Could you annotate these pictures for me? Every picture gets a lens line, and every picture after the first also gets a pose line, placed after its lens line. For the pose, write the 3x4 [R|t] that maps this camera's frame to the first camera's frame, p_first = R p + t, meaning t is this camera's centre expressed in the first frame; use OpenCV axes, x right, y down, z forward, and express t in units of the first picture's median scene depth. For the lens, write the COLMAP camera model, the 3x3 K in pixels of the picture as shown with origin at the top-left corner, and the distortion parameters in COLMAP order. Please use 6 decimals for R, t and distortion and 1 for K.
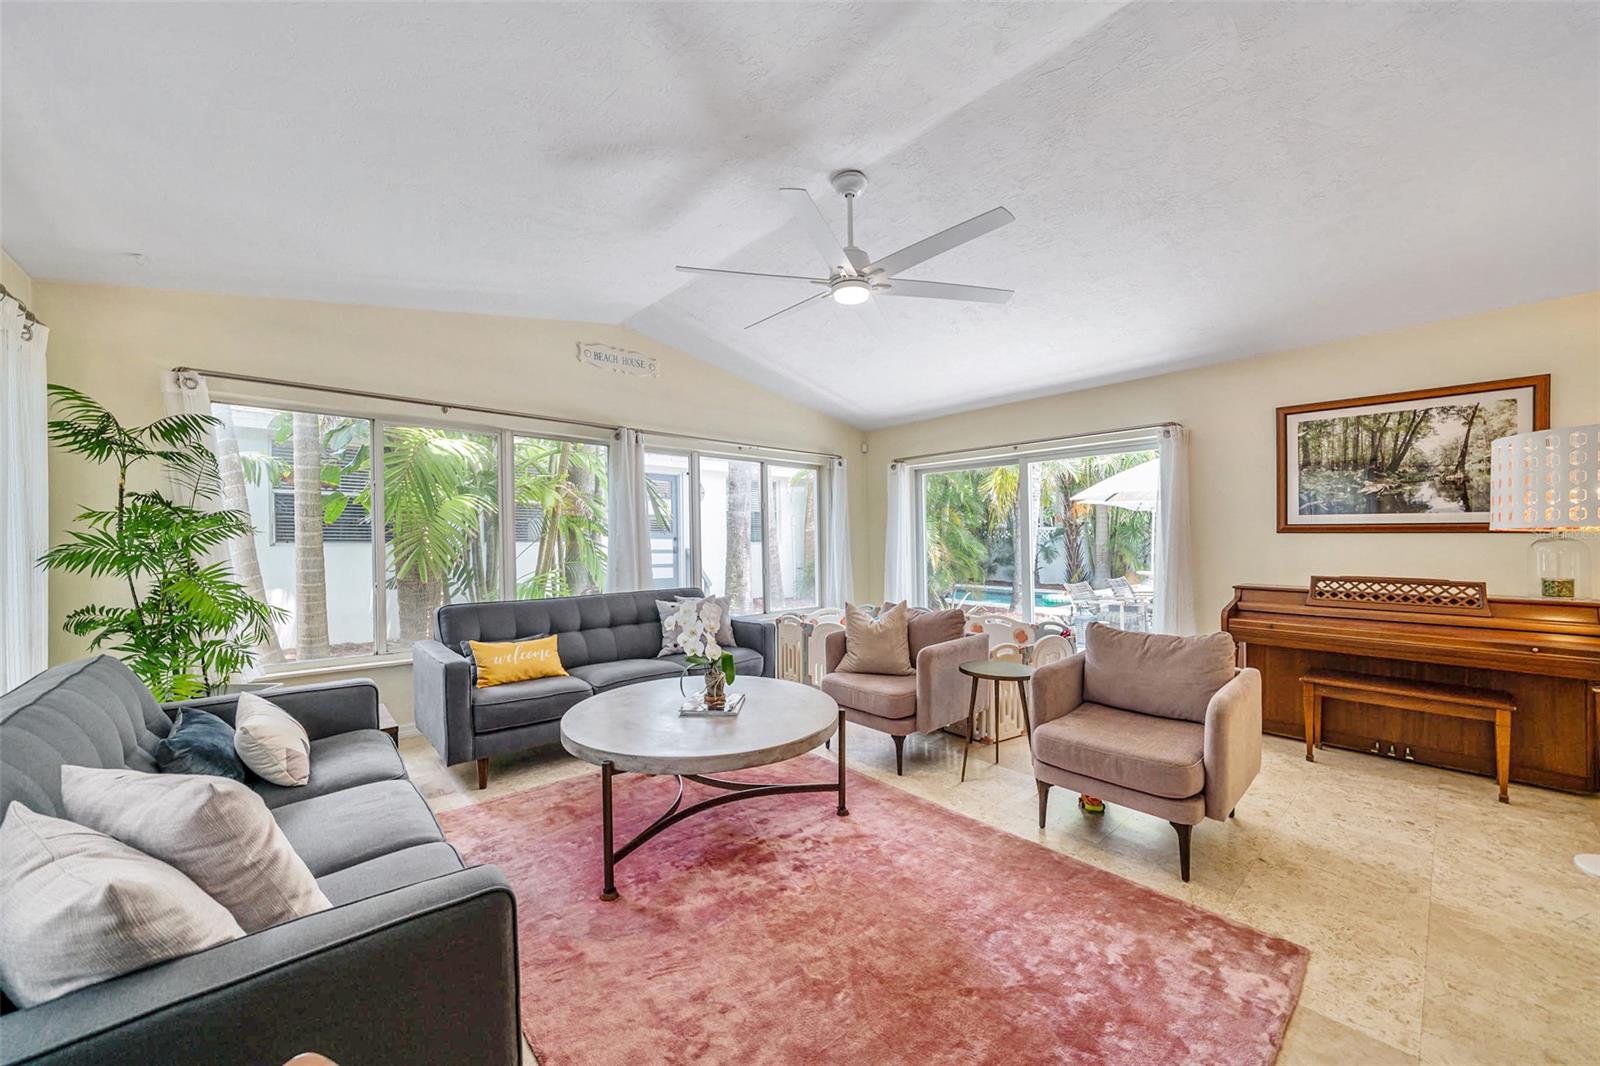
lens RADIAL K [[598.6, 0, 798.6], [0, 598.6, 537.5], [0, 0, 1]] dist [0.000083, 0.000072]
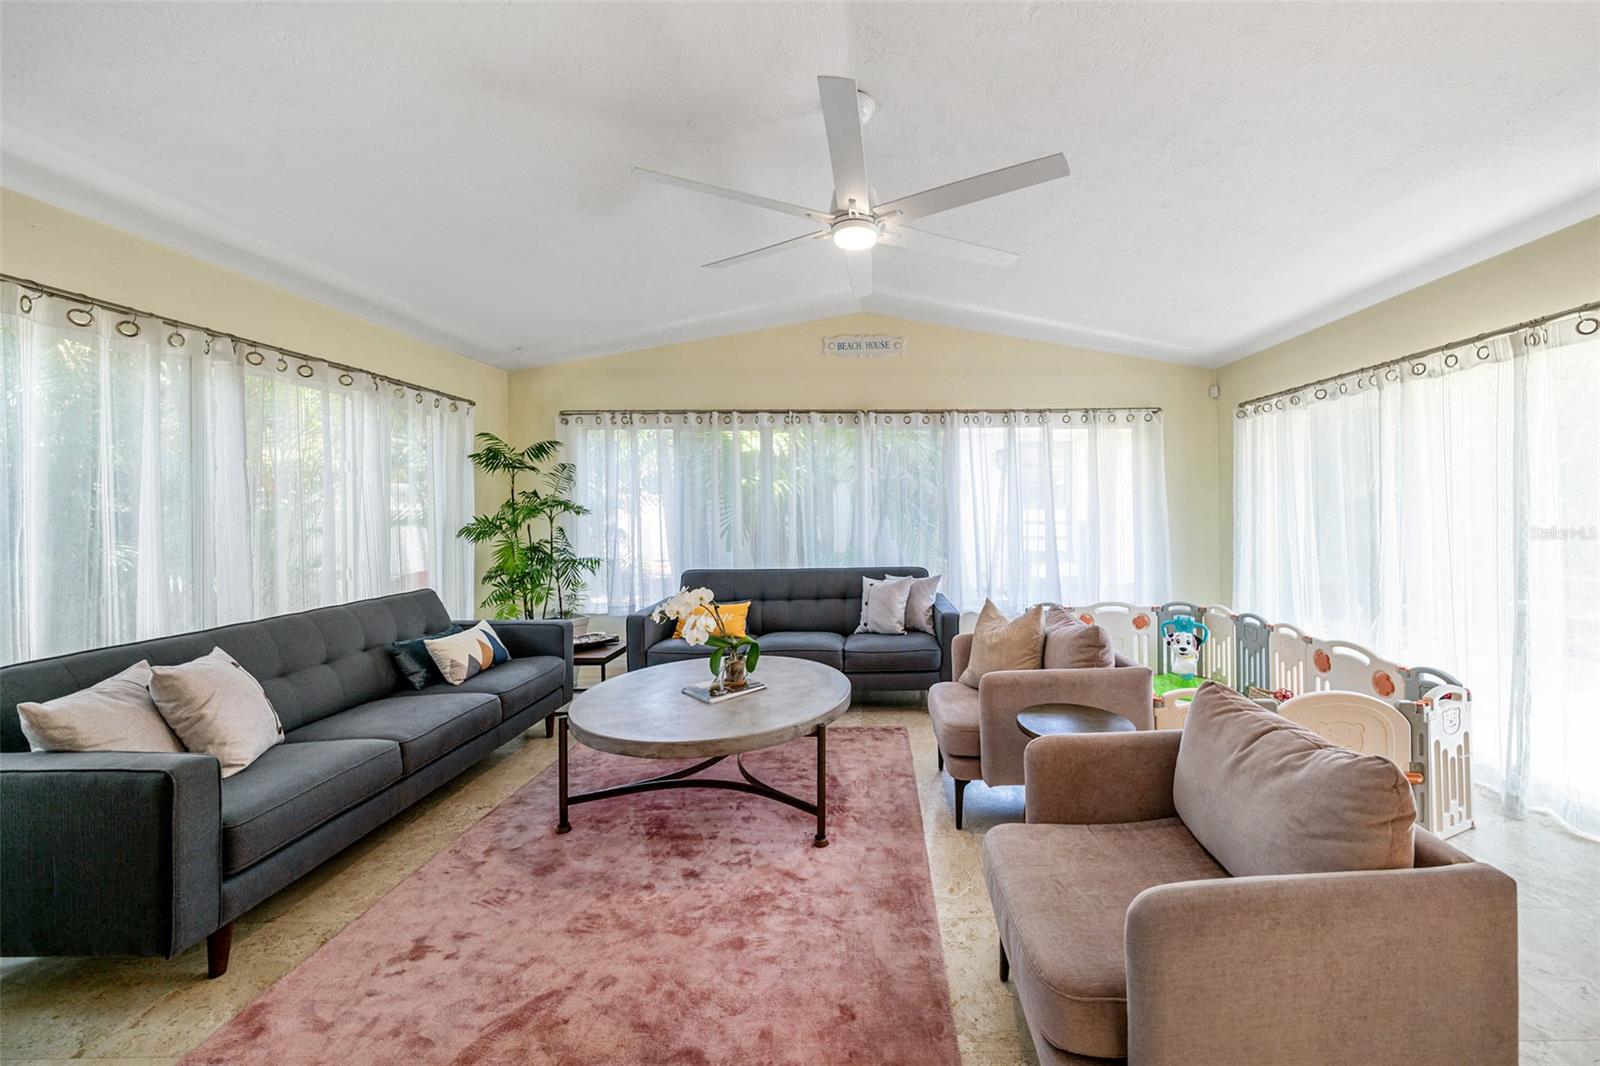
lens RADIAL K [[574.5, 0, 790.7], [0, 574.5, 508.1], [0, 0, 1]] dist [-0.000706, -0.000102]
pose [[0.744594, -0.004597, -0.667502, 0.600078], [0.006707, 0.999977, 0.000595, -0.027294], [0.667484, -0.004920, 0.744608, 0.351531]]
